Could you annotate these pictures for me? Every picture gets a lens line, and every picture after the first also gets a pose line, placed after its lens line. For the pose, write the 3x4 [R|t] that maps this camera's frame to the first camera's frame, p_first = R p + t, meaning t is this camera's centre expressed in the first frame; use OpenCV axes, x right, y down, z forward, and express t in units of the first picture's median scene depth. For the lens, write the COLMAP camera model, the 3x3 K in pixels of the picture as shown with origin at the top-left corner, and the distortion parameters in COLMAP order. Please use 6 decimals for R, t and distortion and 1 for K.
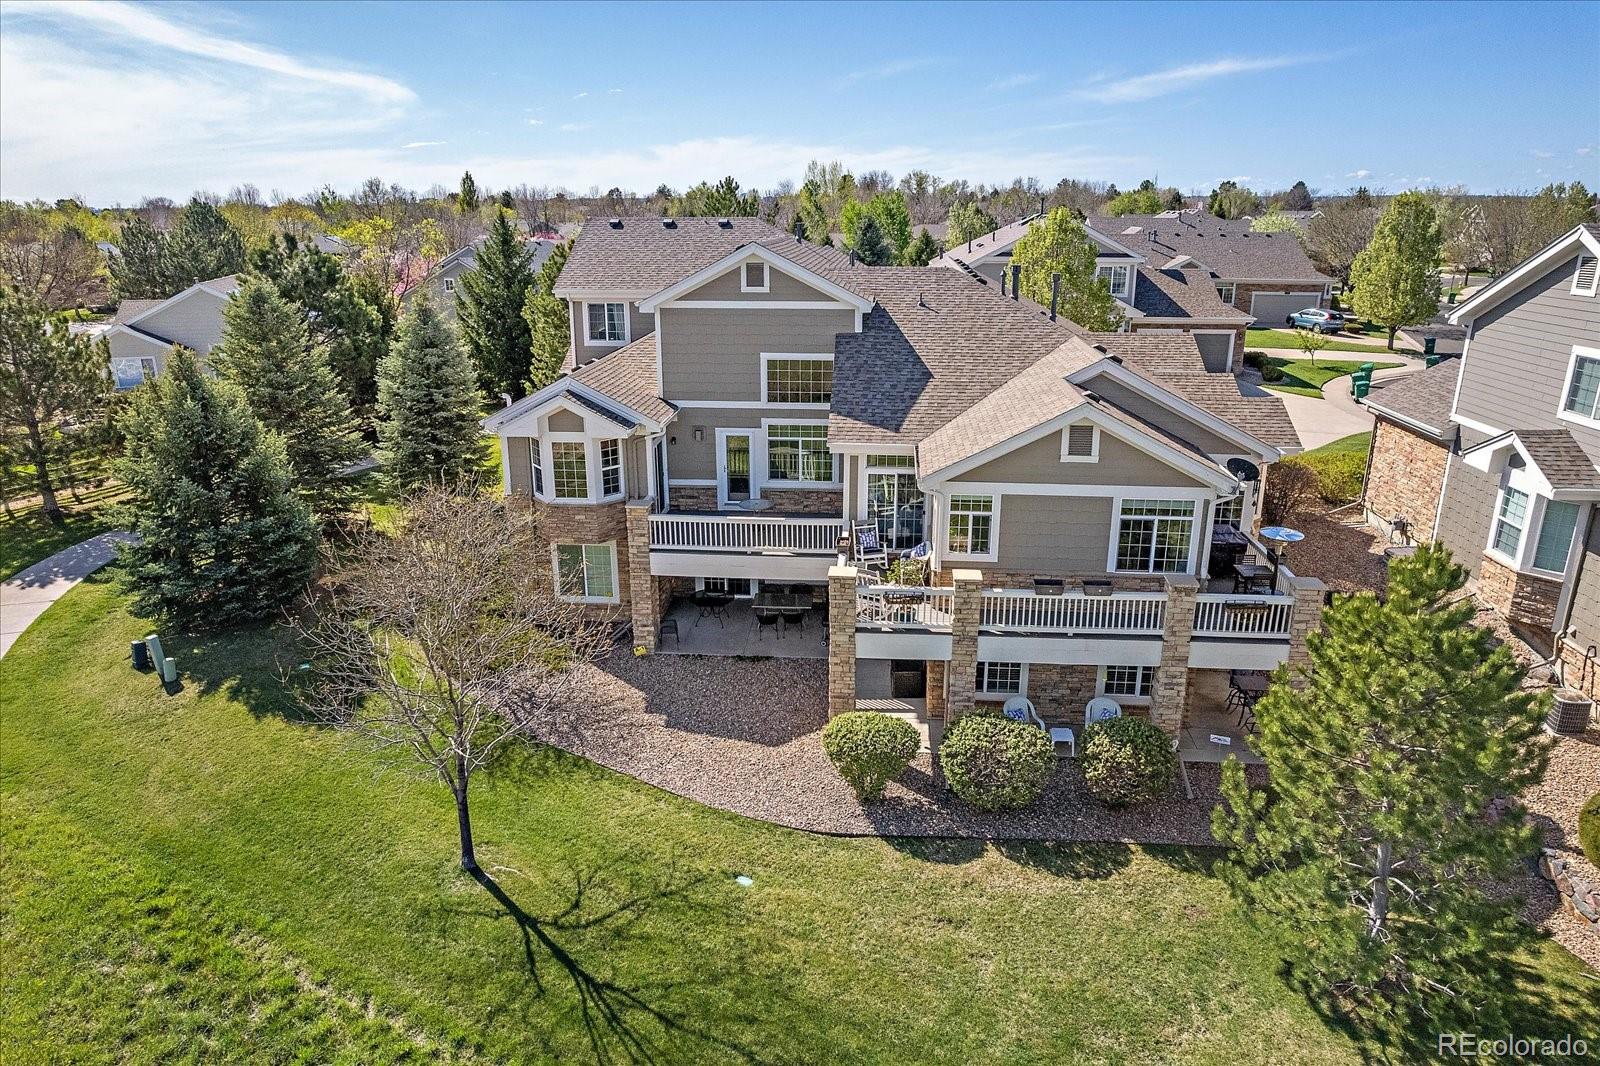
lens RADIAL K [[997.6, 0, 800.0], [0, 997.6, 533.0], [0, 0, 1]] dist [-0.069901, 0.056548]
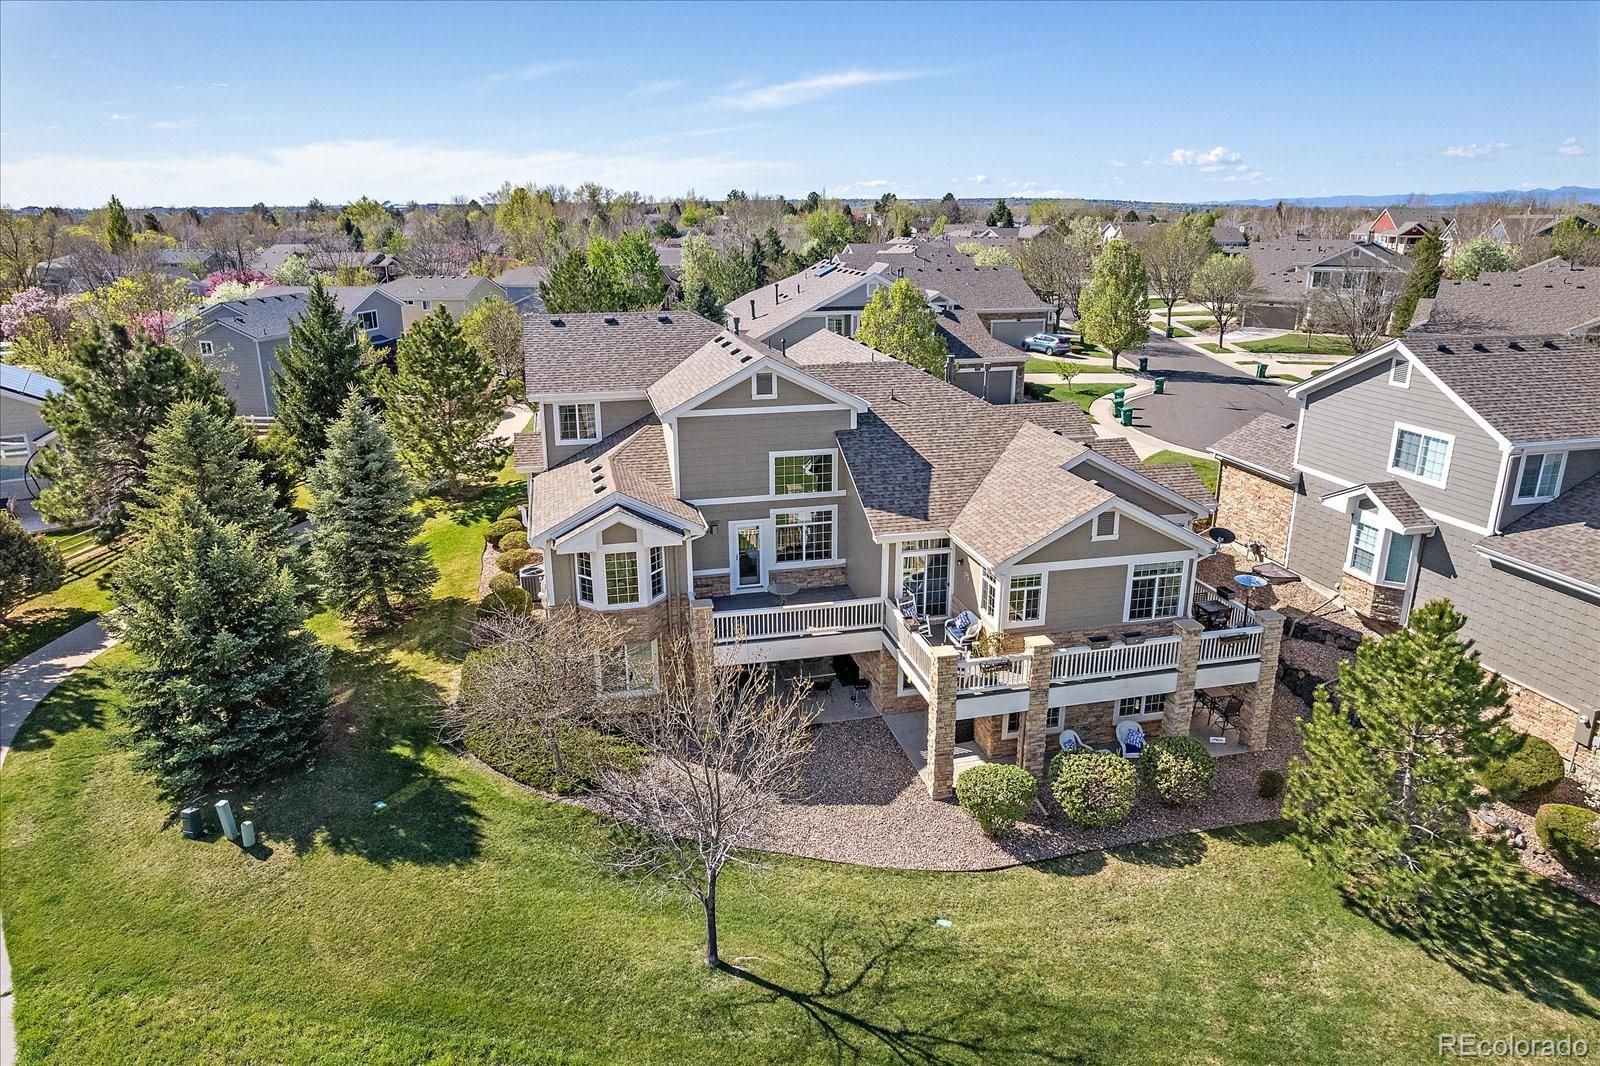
lens RADIAL K [[997.6, 0, 800.0], [0, 997.6, 533.0], [0, 0, 1]] dist [-0.069901, 0.056548]
pose [[0.951320, -0.095716, 0.292967, -0.444689], [0.098440, 0.995128, 0.005468, -0.122110], [-0.292063, 0.023638, 0.956107, -0.093045]]
